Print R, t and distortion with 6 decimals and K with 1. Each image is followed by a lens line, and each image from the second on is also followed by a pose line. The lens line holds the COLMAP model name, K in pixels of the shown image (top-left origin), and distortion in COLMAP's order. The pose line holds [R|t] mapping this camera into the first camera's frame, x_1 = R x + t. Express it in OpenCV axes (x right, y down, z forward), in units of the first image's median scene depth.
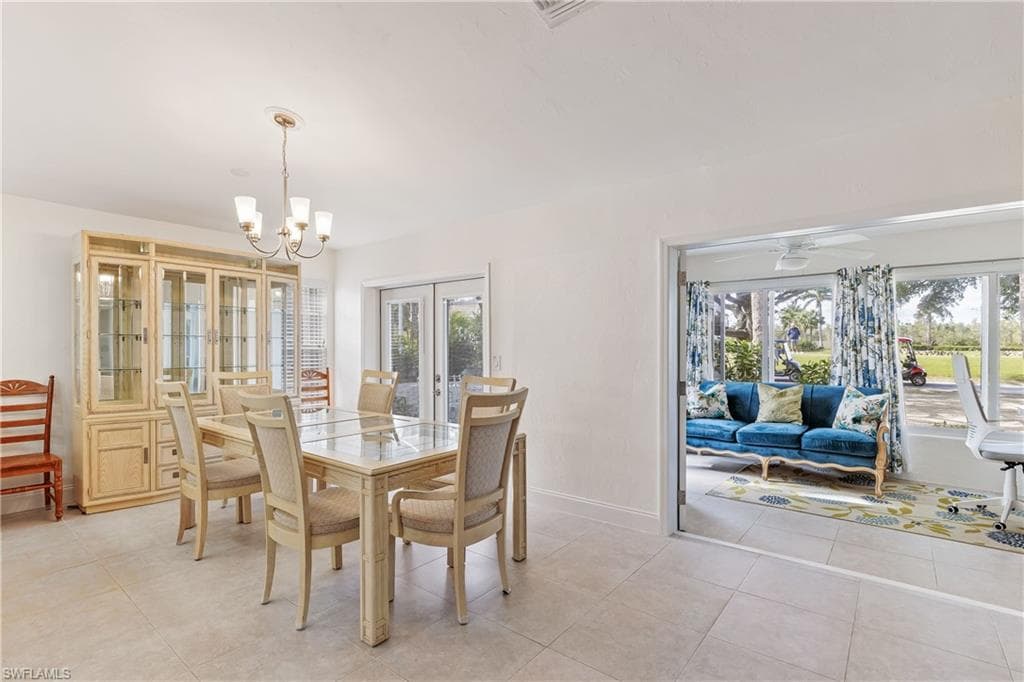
lens RADIAL K [[481.4, 0, 508.9], [0, 481.4, 345.8], [0, 0, 1]] dist [-0.004027, -0.000209]
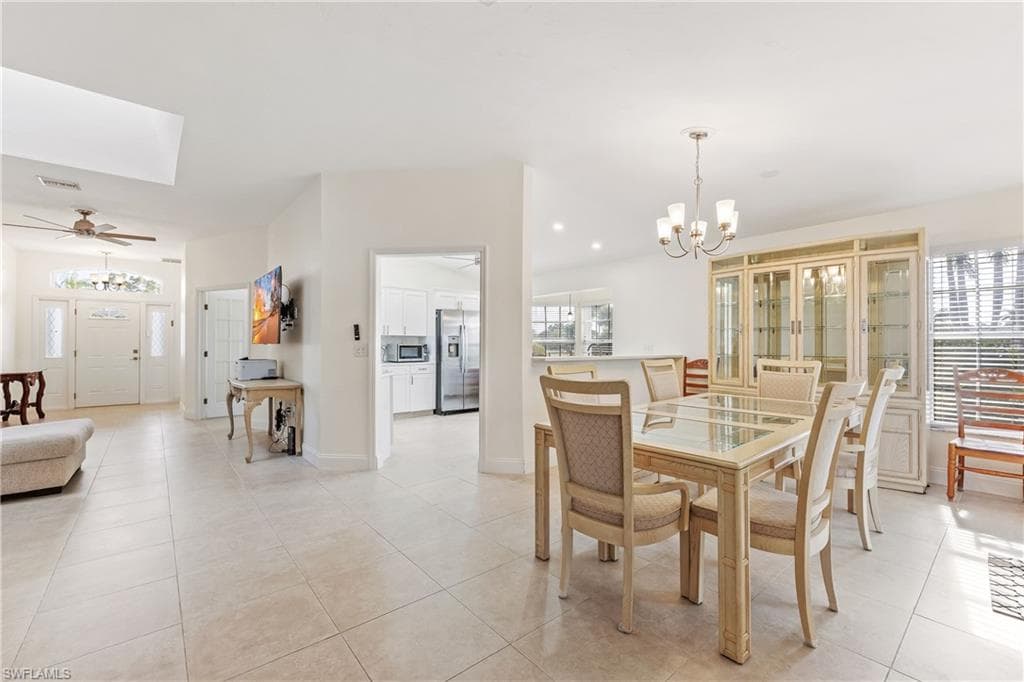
lens RADIAL K [[429.4, 0, 513.8], [0, 429.4, 340.2], [0, 0, 1]] dist [0.004061, 0.000202]
pose [[-0.186589, -0.004959, -0.982426, 0.479506], [0.003361, 0.999978, -0.005686, 0.013910], [0.982432, -0.004363, -0.186568, 0.607996]]
